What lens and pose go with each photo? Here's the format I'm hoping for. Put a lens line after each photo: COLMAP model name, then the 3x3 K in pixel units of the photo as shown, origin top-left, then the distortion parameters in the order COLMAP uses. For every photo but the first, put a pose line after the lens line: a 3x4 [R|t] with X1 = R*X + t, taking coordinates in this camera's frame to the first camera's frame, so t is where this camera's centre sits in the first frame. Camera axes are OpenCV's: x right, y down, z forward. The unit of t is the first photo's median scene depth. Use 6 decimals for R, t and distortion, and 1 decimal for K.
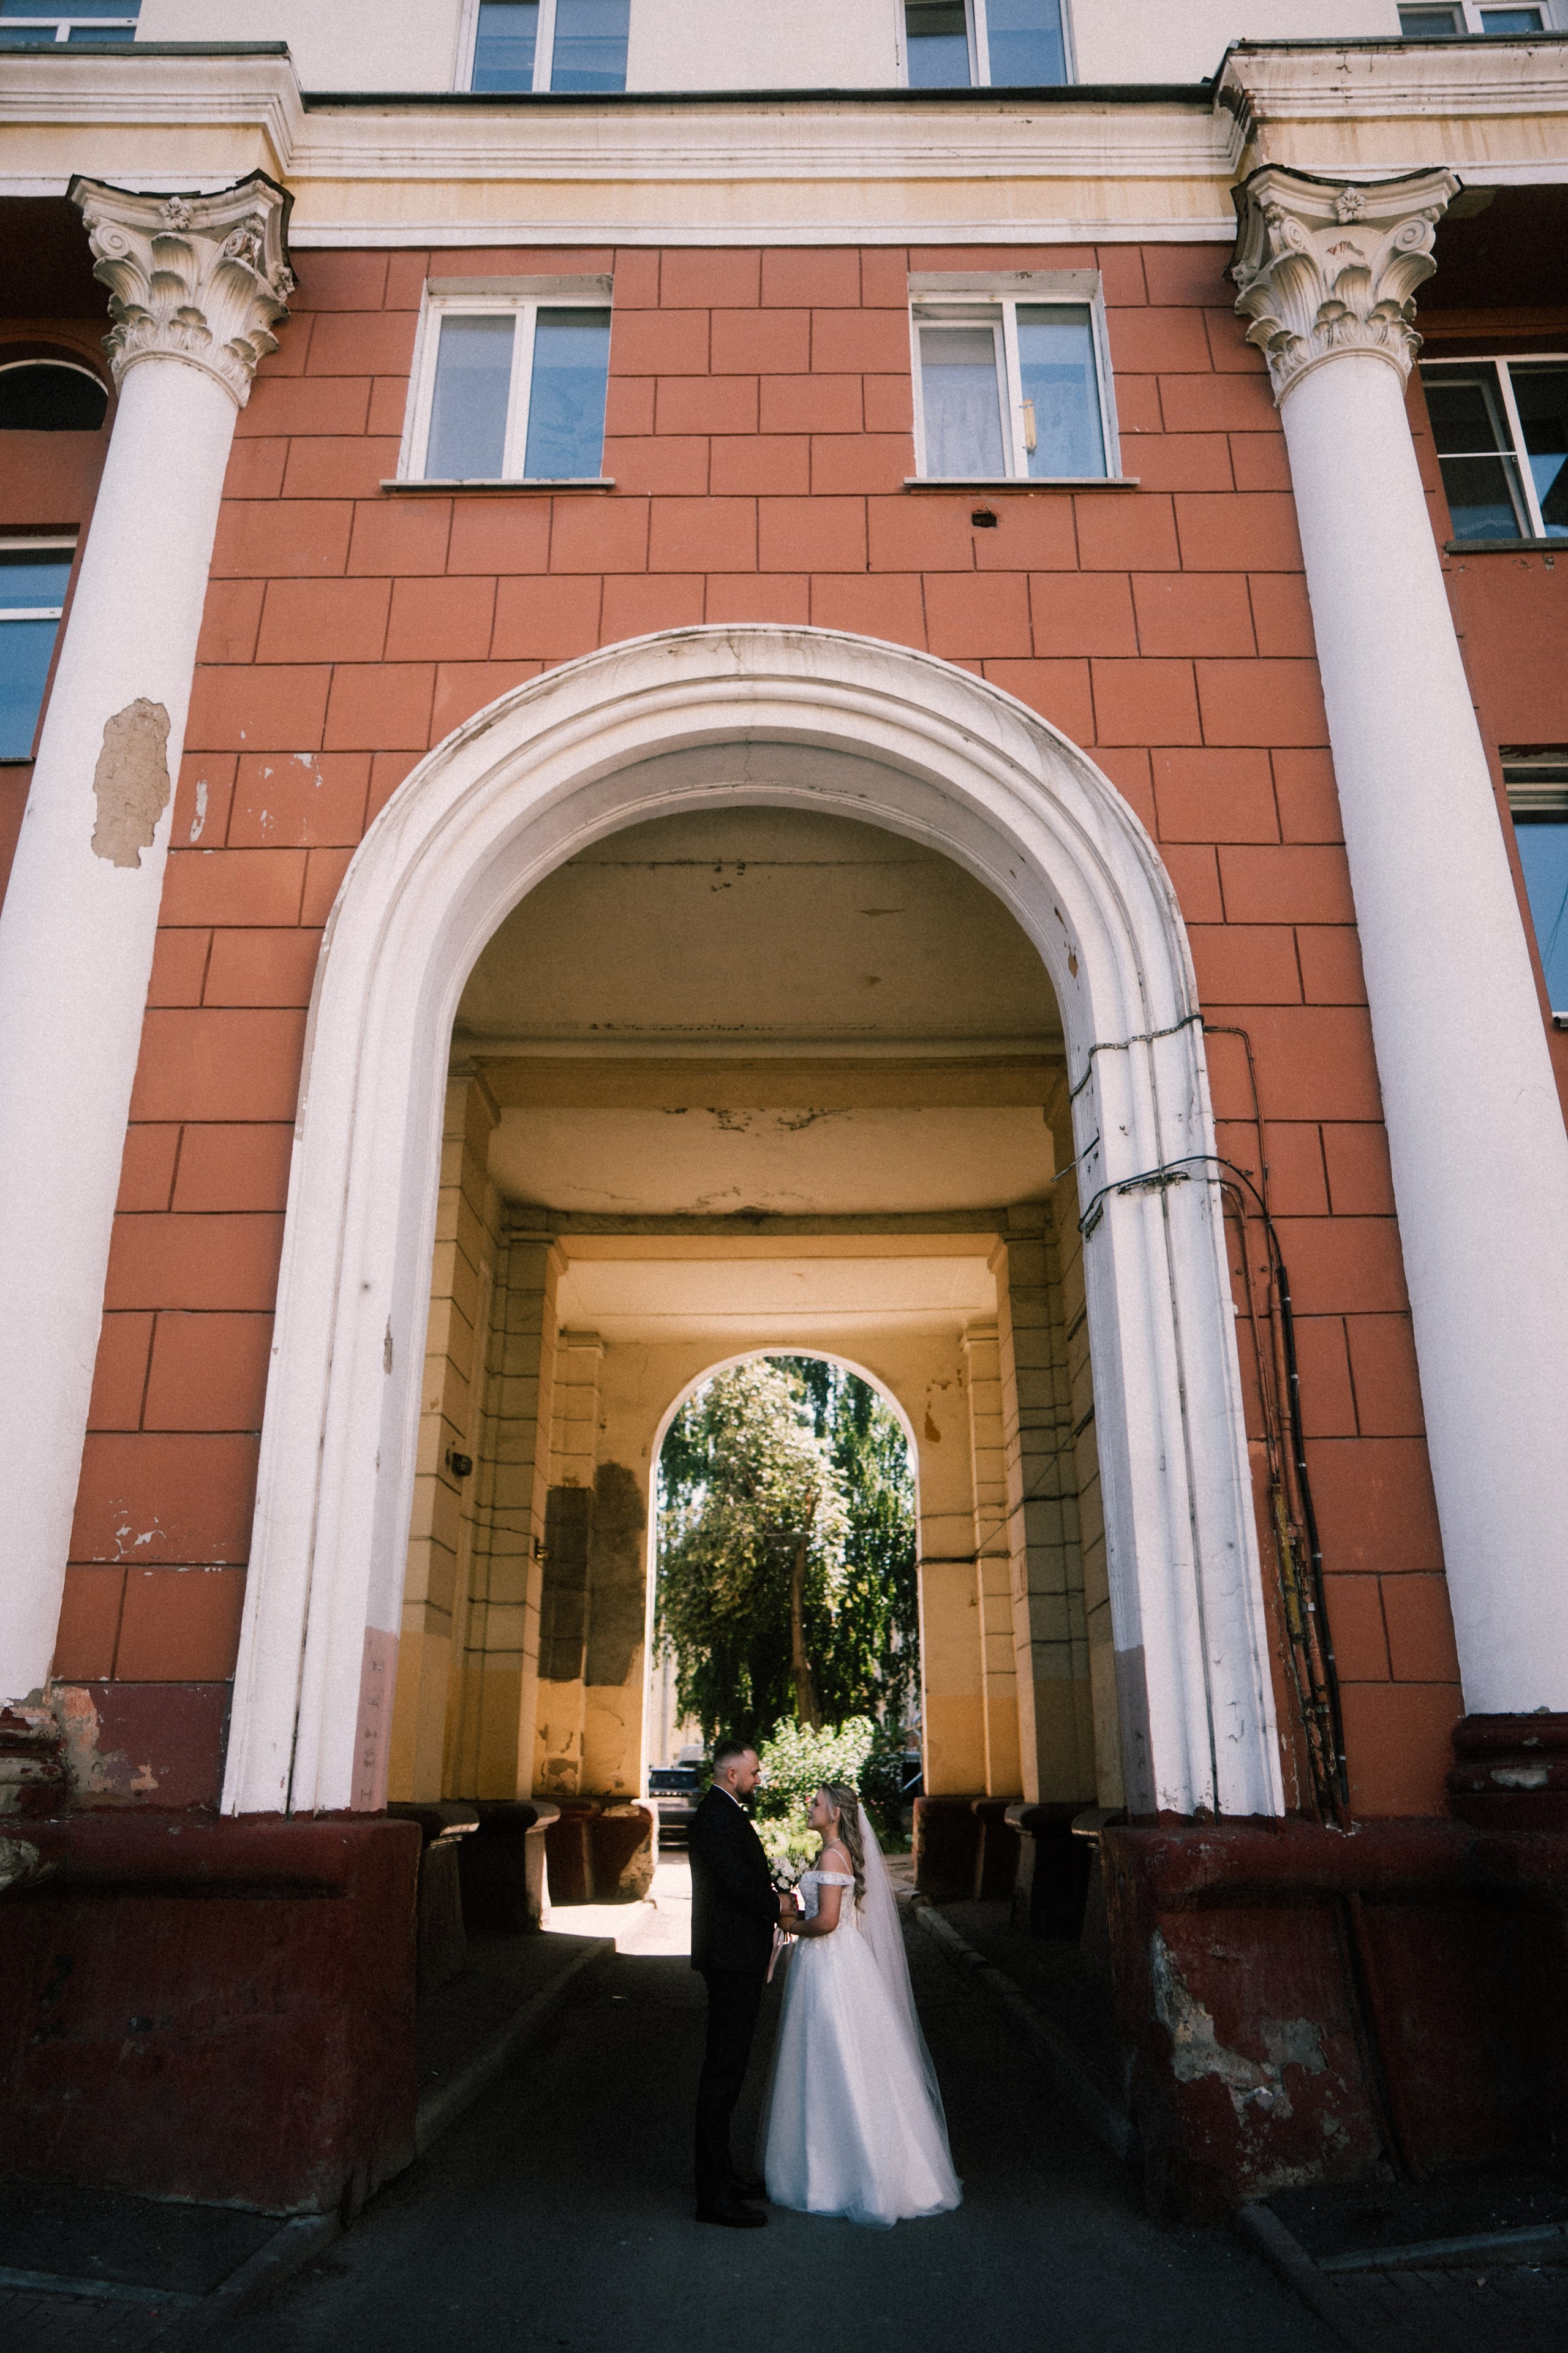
lens RADIAL K [[1558.5, 0, 775.6], [0, 1558.5, 1181.3], [0, 0, 1]] dist [-0.029418, 0.048652]
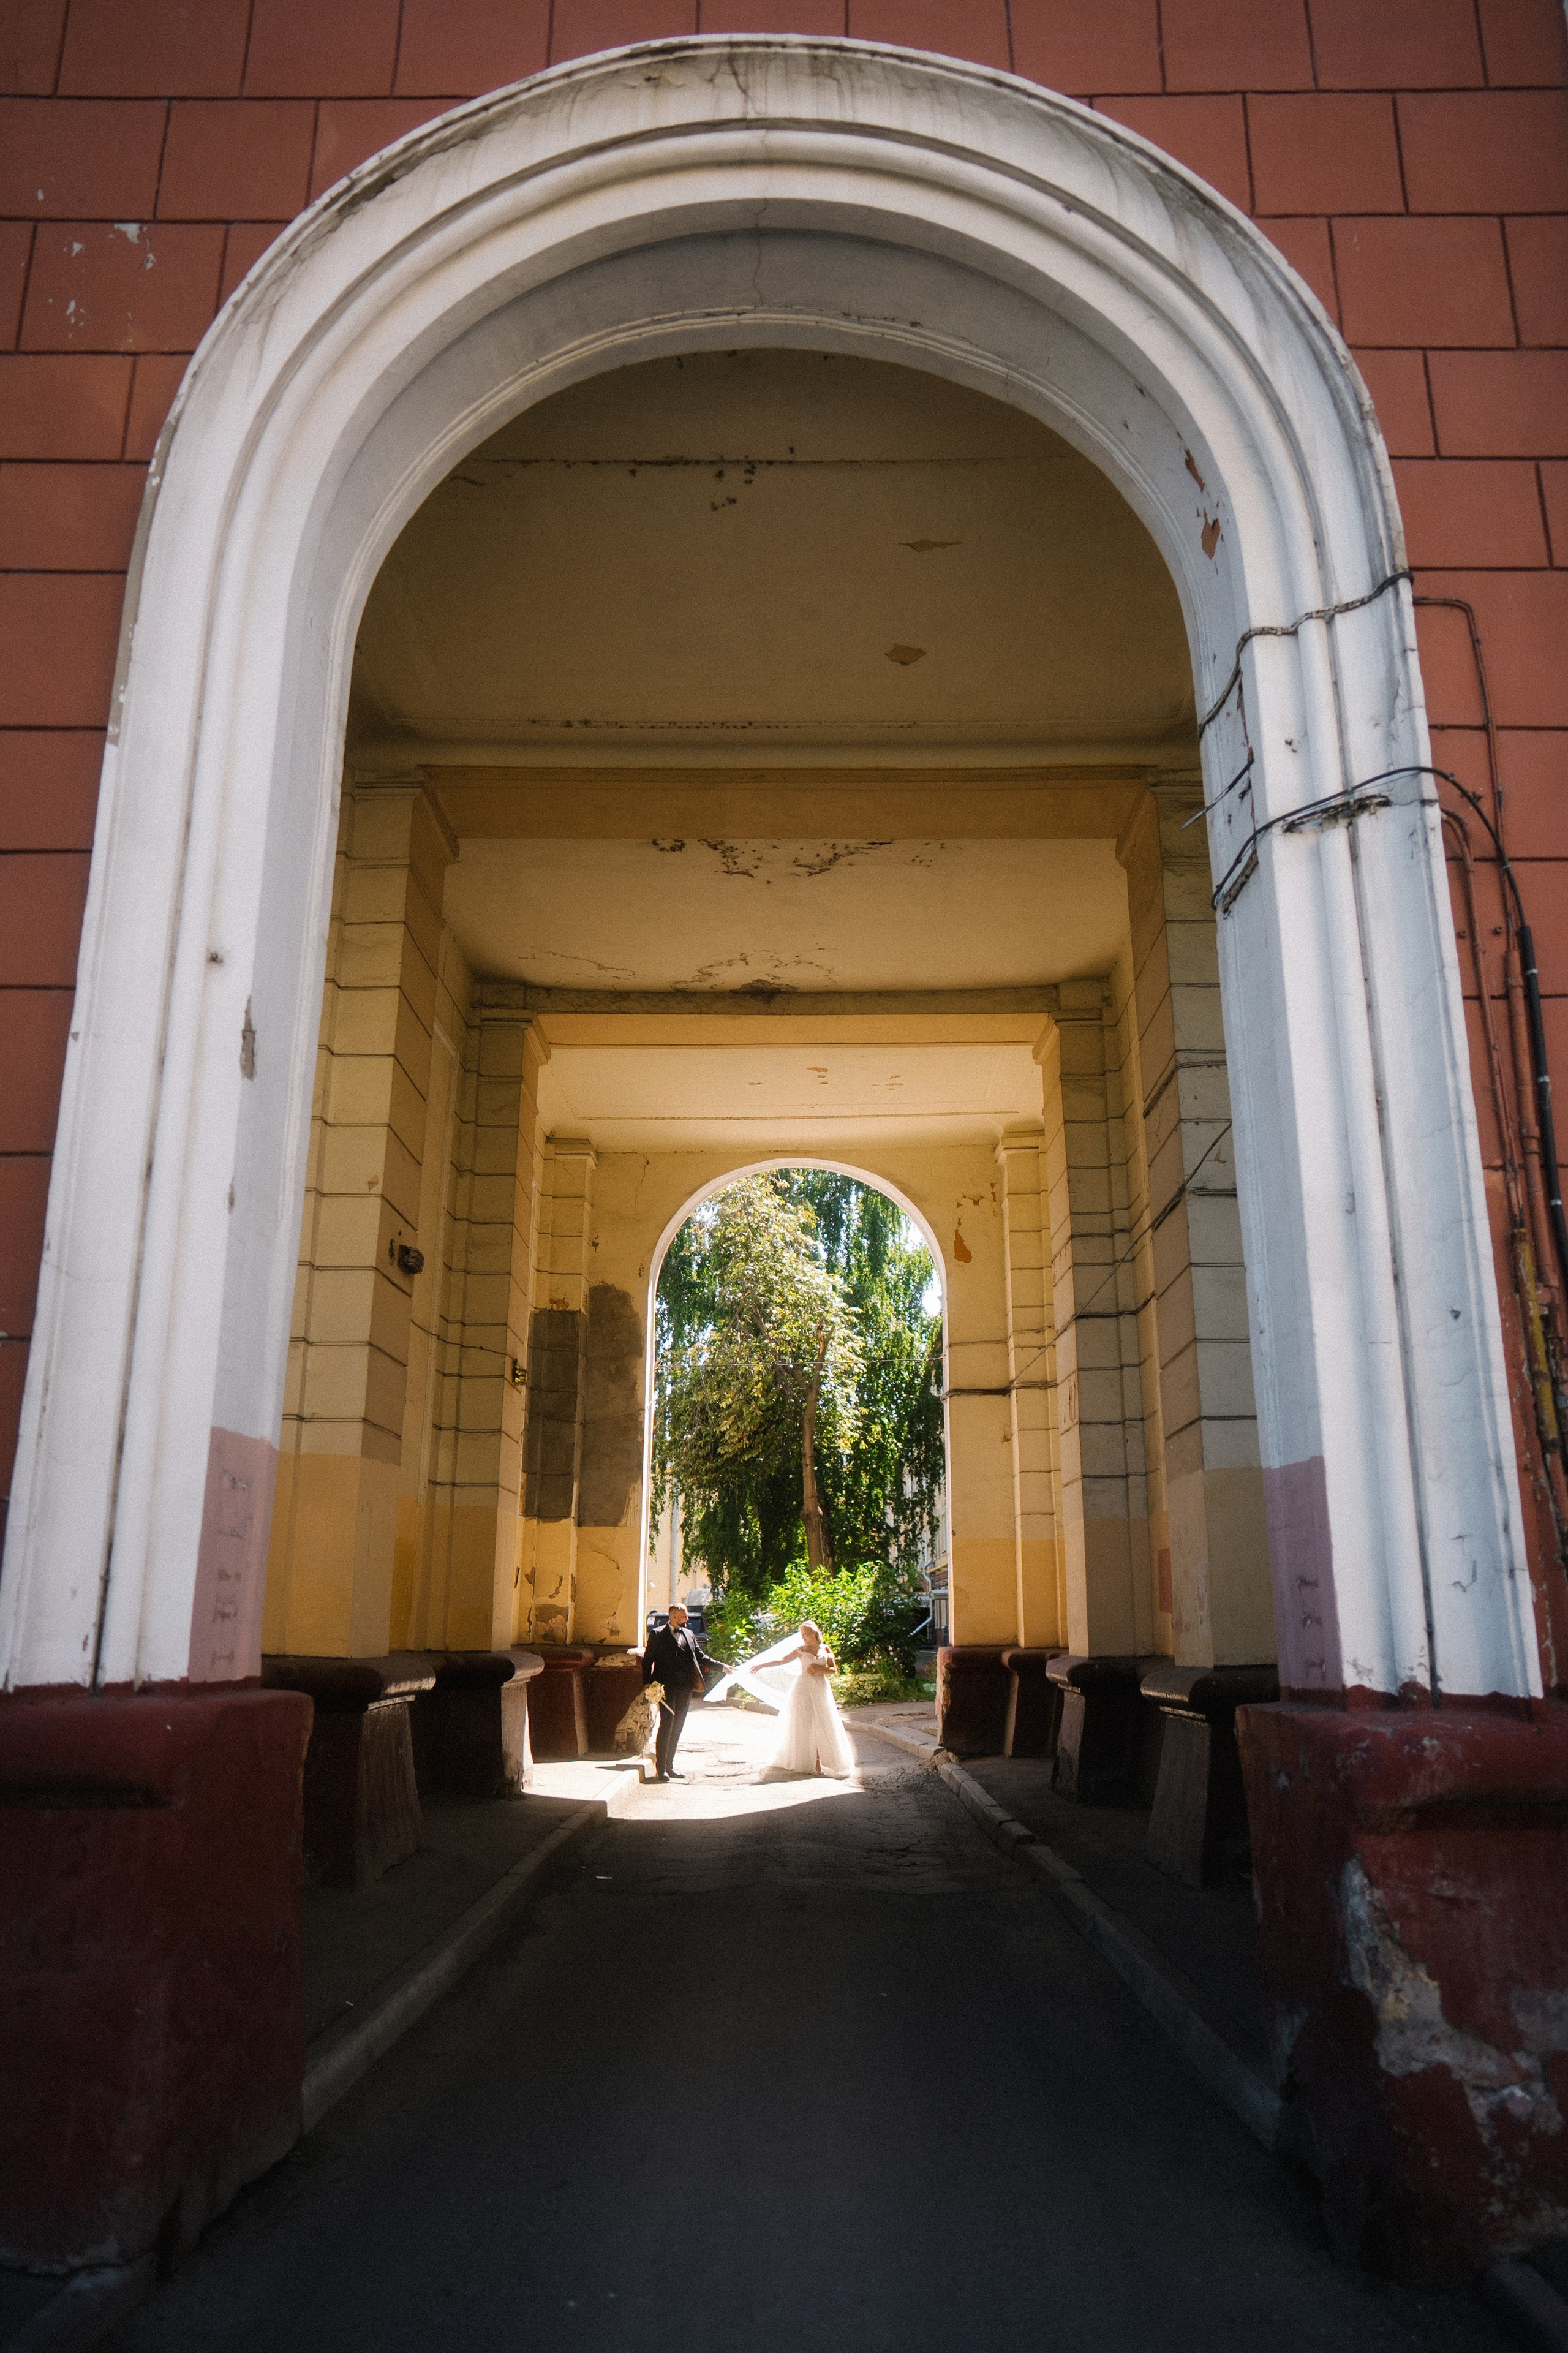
lens RADIAL K [[1572.8, 0, 784.0], [0, 1572.8, 1176.5], [0, 0, 1]] dist [-0.036921, 0.046861]
pose [[0.999994, 0.003471, -0.000490, -0.004445], [-0.003412, 0.995901, 0.090381, 0.088207], [0.000802, -0.090379, 0.995907, 0.247230]]
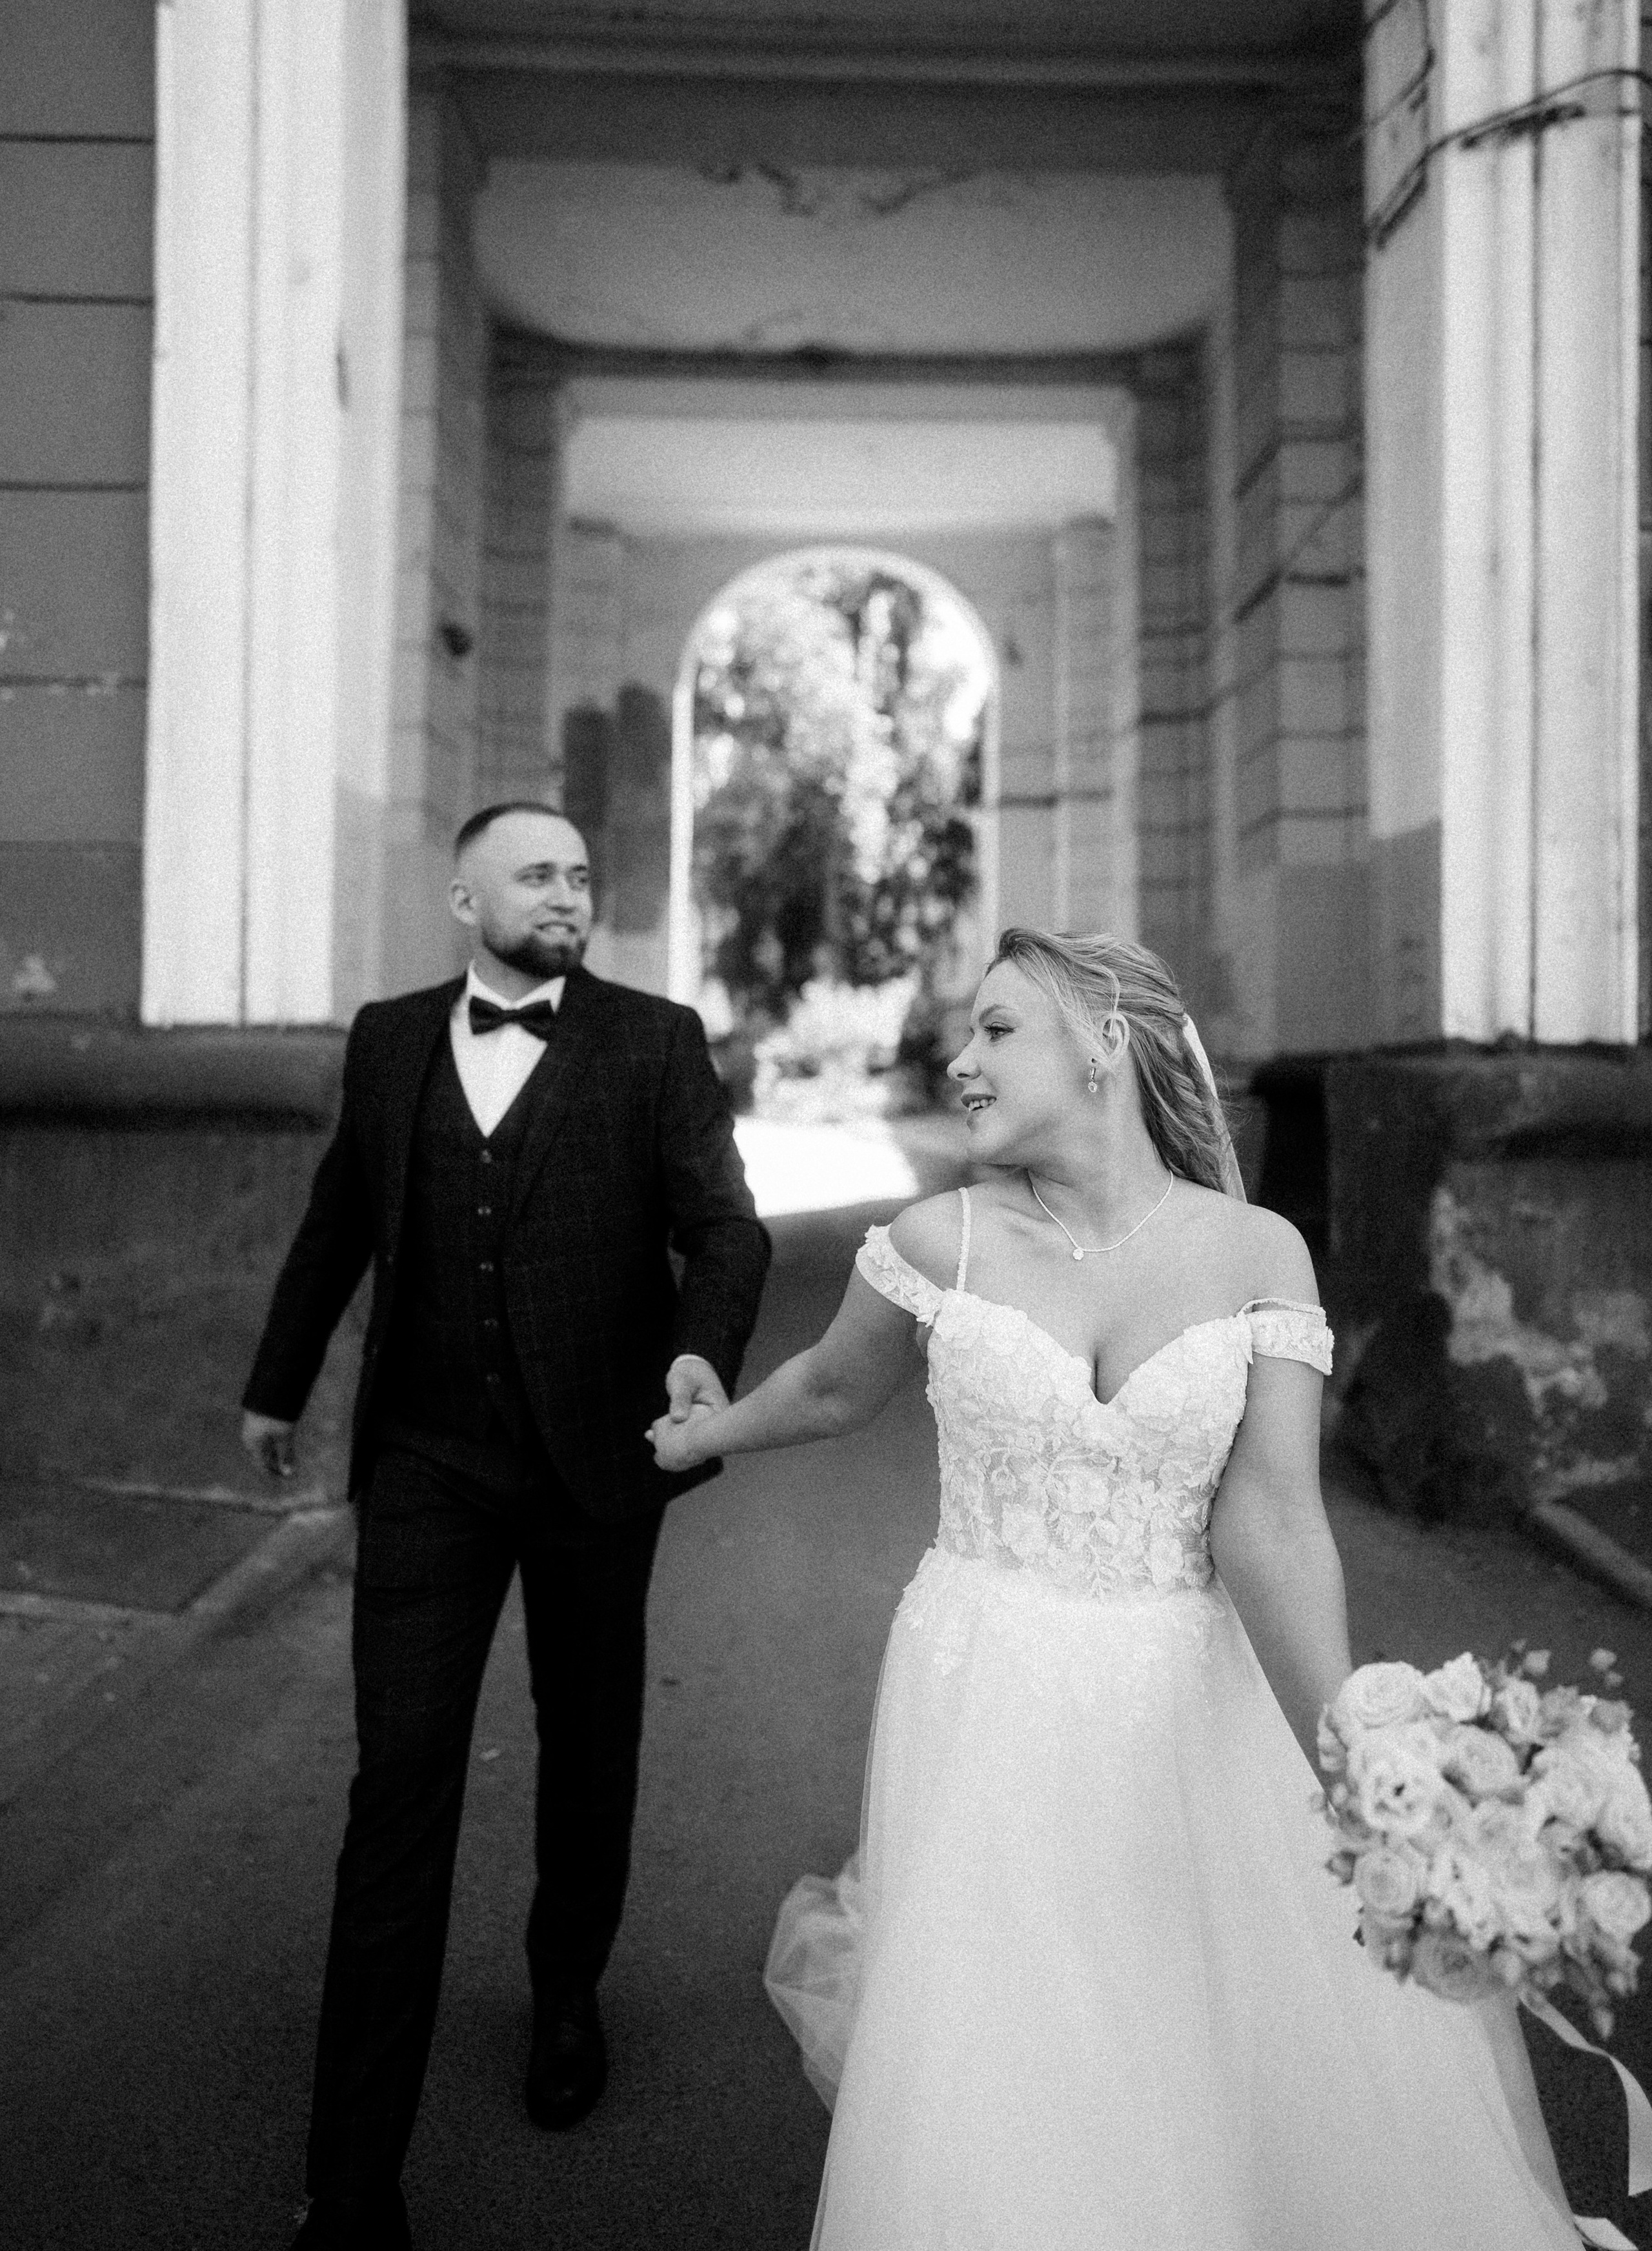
lens RADIAL K [[1661.4, 0, 830.7], [0, 1661.4, 1004.1], [0, 0, 1]] dist [-0.041222, 0.061113]
pose [[0.999583, 0.012454, 0.026068, -0.048433], [-0.020374, 0.943604, 0.330448, 0.107663], [-0.020482, -0.330842, 0.943464, 0.212510]]
